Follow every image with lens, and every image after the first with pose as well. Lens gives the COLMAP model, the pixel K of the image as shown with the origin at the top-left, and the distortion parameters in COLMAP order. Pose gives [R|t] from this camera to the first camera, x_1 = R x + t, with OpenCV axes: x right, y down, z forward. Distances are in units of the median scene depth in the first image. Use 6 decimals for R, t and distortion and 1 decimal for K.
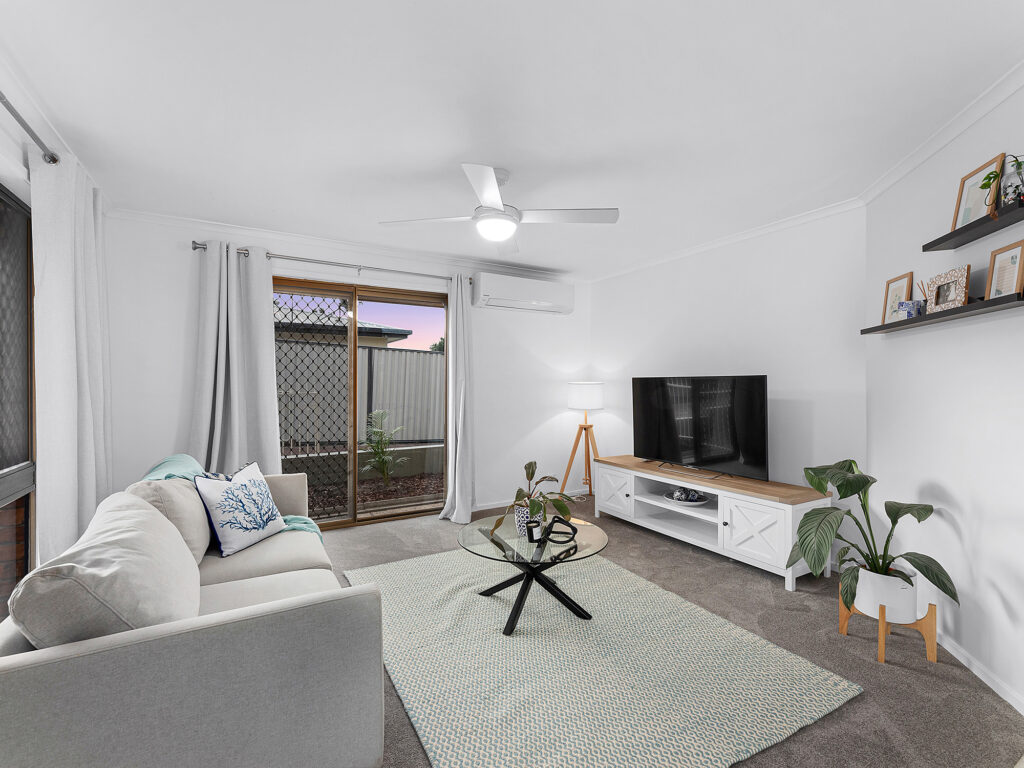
lens RADIAL K [[465.2, 0, 503.6], [0, 465.2, 385.9], [0, 0, 1]] dist [-0.004239, 0.000436]
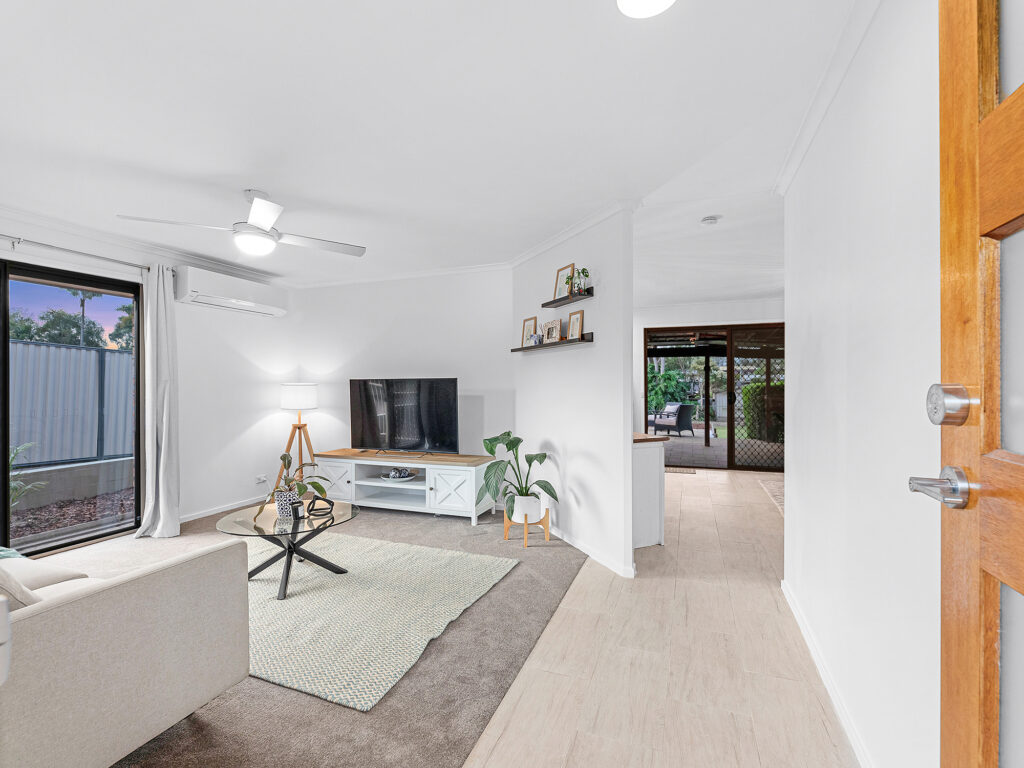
lens RADIAL K [[465.2, 0, 503.6], [0, 465.2, 385.9], [0, 0, 1]] dist [-0.004239, 0.000436]
pose [[0.783646, -0.005075, 0.621187, -0.249479], [0.007096, 0.999975, -0.000783, 0.004074], [-0.621168, 0.005021, 0.783662, -0.236223]]
